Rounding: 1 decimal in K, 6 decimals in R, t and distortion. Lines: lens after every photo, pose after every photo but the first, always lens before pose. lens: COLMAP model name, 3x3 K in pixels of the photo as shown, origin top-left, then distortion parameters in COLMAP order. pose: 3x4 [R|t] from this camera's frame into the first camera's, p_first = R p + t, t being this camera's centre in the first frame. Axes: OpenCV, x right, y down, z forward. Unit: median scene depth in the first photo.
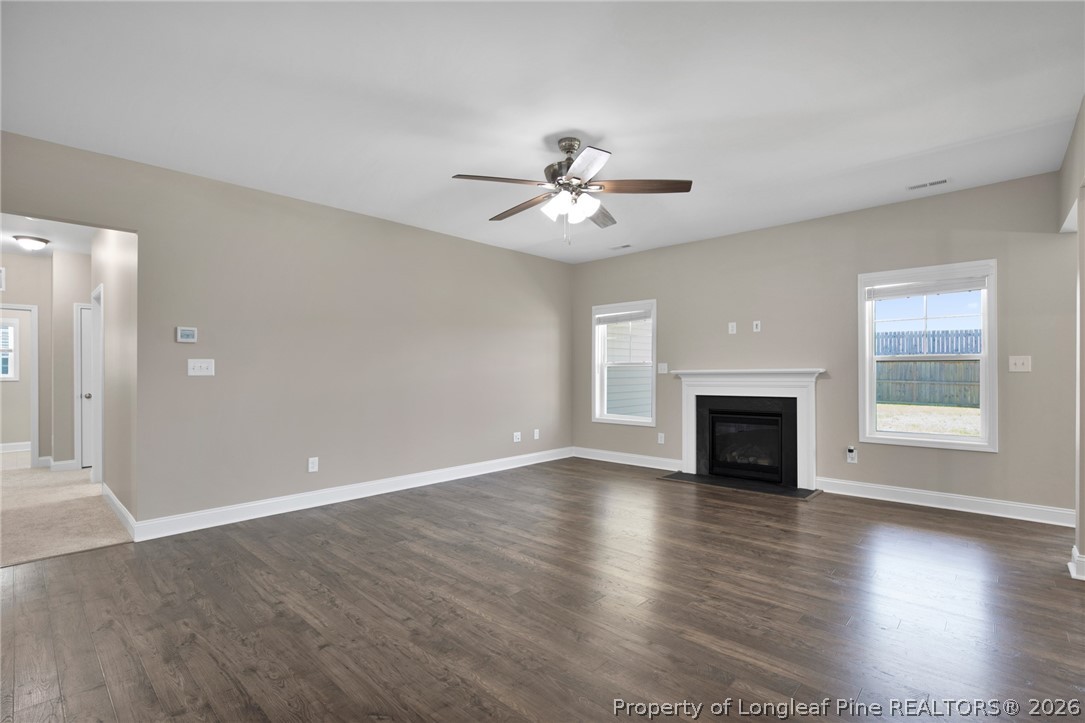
lens RADIAL K [[505.1, 0, 546.3], [0, 505.1, 365.7], [0, 0, 1]] dist [-0.014003, 0.000794]
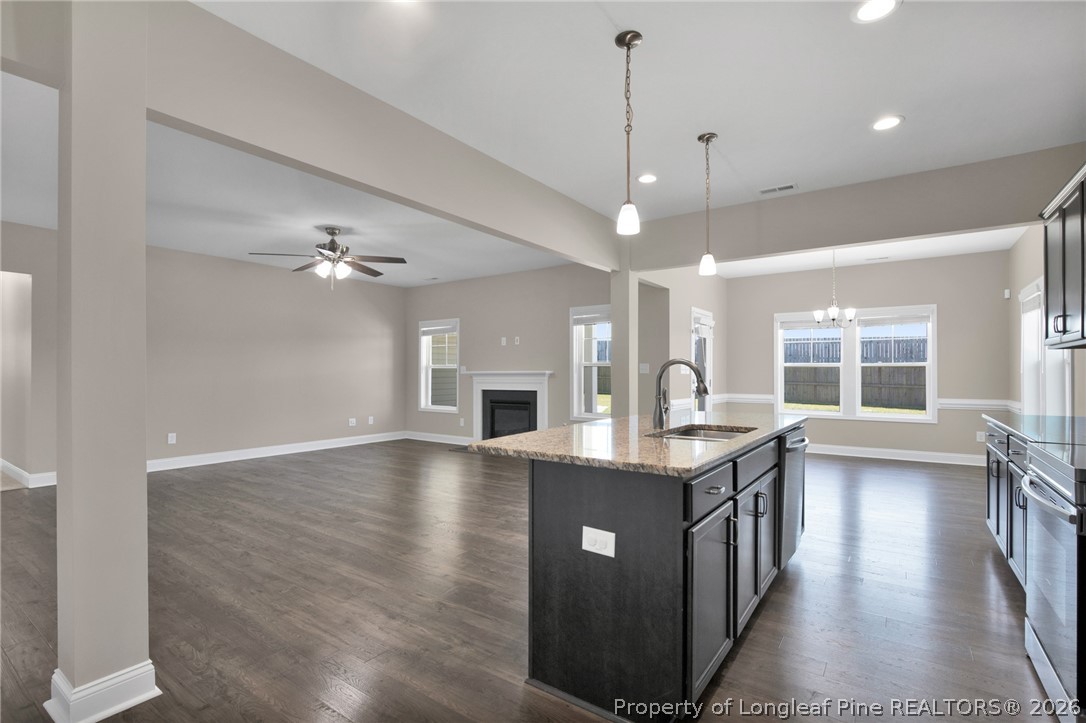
lens RADIAL K [[505.6, 0, 546.1], [0, 505.6, 370.9], [0, 0, 1]] dist [-0.014003, 0.000794]
pose [[0.991399, 0.003925, 0.130815, 0.301767], [-0.005155, 0.999946, 0.009065, -0.006594], [-0.130772, -0.009662, 0.991365, -0.403658]]
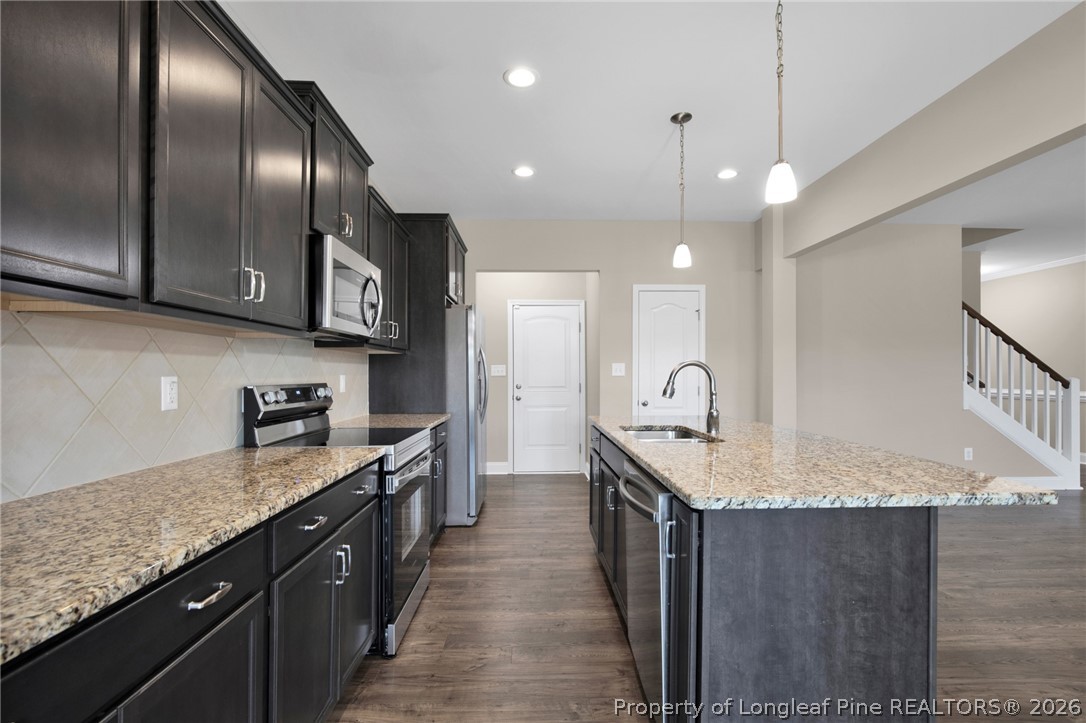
lens RADIAL K [[505.6, 0, 543.1], [0, 505.6, 372.8], [0, 0, 1]] dist [-0.014003, 0.000794]
pose [[-0.709423, 0.004658, -0.704768, 0.906717], [0.014377, 0.999866, -0.007864, -0.002462], [0.704637, -0.015711, -0.709394, 0.271014]]
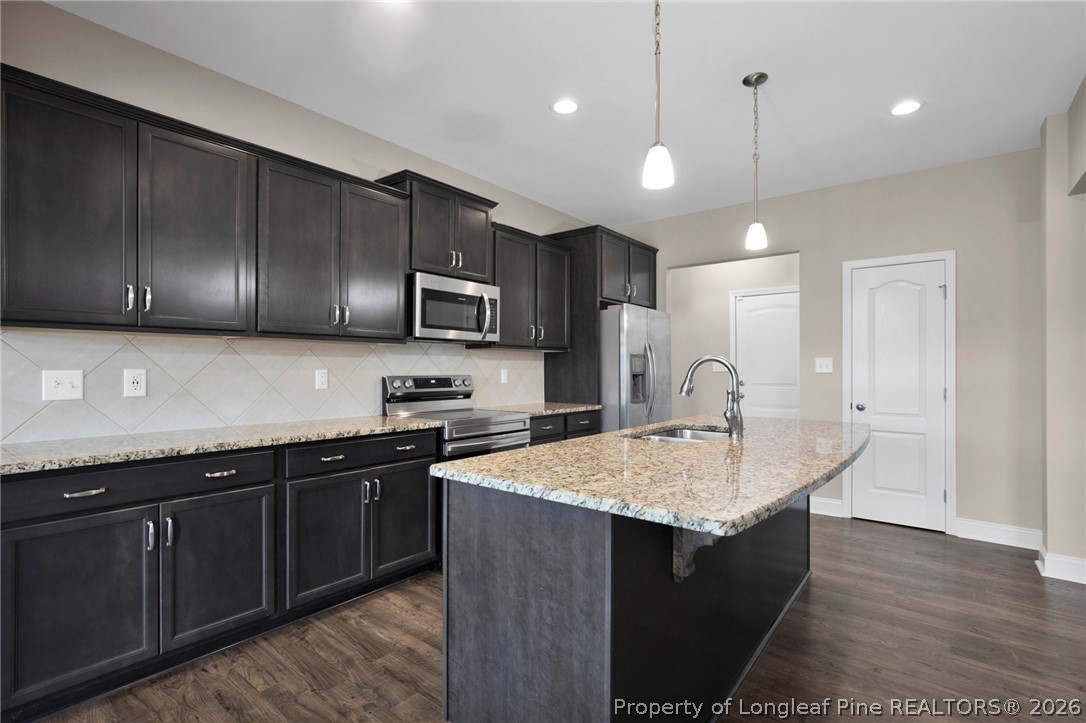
lens RADIAL K [[505.6, 0, 540.3], [0, 505.6, 372.6], [0, 0, 1]] dist [-0.014003, 0.000794]
pose [[-0.996933, 0.002096, -0.078232, 0.664325], [0.002554, 0.999980, -0.005756, 0.000924], [0.078218, -0.005938, -0.996919, 0.447385]]
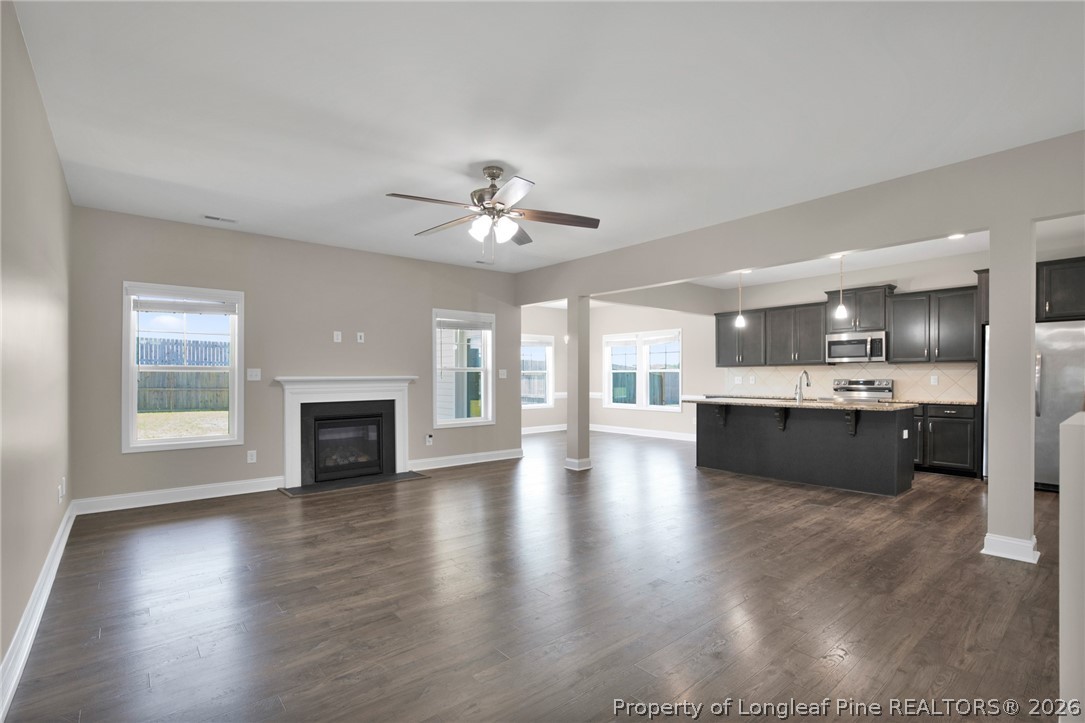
lens RADIAL K [[505.1, 0, 543.1], [0, 505.1, 382.8], [0, 0, 1]] dist [-0.014003, 0.000794]
pose [[0.122709, -0.008468, 0.992407, -0.612380], [-0.010236, 0.999900, 0.009798, 0.006049], [-0.992390, -0.011361, 0.122610, 0.449355]]
